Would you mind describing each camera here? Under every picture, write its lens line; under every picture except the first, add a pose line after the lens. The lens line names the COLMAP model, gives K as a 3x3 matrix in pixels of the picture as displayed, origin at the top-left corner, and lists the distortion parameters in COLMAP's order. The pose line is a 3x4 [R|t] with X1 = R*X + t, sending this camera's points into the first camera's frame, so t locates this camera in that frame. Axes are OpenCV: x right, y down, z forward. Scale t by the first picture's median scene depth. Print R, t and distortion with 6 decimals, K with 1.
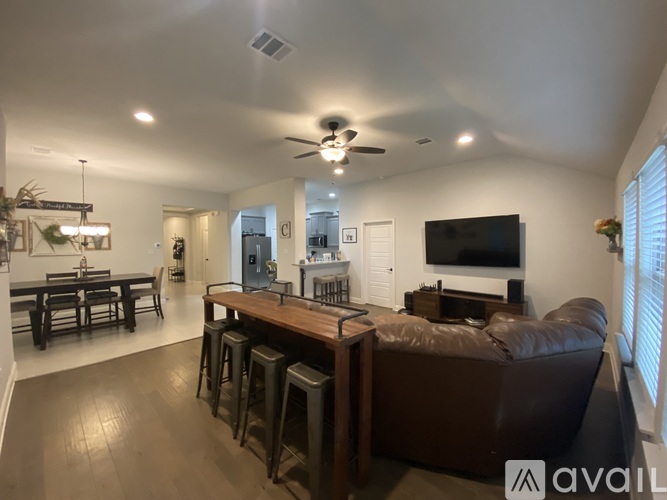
lens RADIAL K [[269.1, 0, 334.2], [0, 269.1, 248.2], [0, 0, 1]] dist [0.020238, -0.021693]
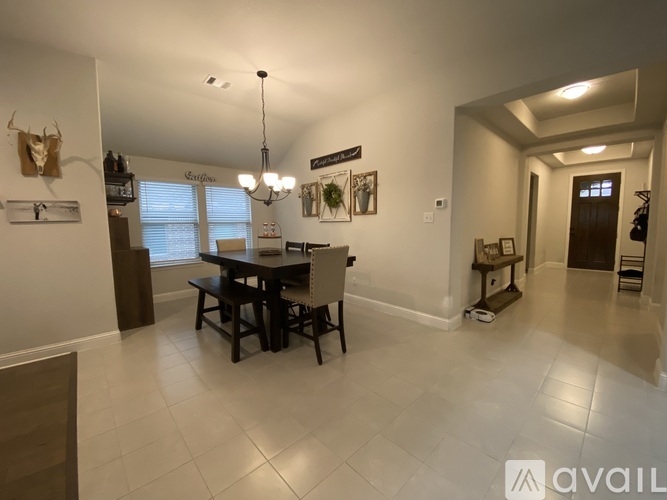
lens RADIAL K [[269.1, 0, 334.2], [0, 269.1, 248.2], [0, 0, 1]] dist [0.020238, -0.021693]
pose [[-0.074948, 0.096941, -0.992464, -0.189440], [-0.010003, 0.995140, 0.097957, 0.024132], [0.997137, 0.017269, -0.073615, 0.940786]]
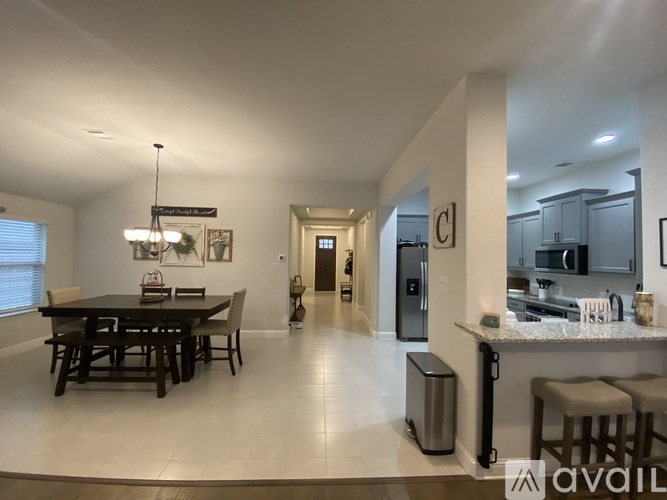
lens RADIAL K [[269.1, 0, 334.2], [0, 269.1, 248.2], [0, 0, 1]] dist [0.020238, -0.021693]
pose [[0.717049, 0.002363, -0.697019, -0.025514], [-0.039929, 0.998491, -0.037692, -0.017061], [0.695878, 0.054858, 0.716061, 0.619793]]
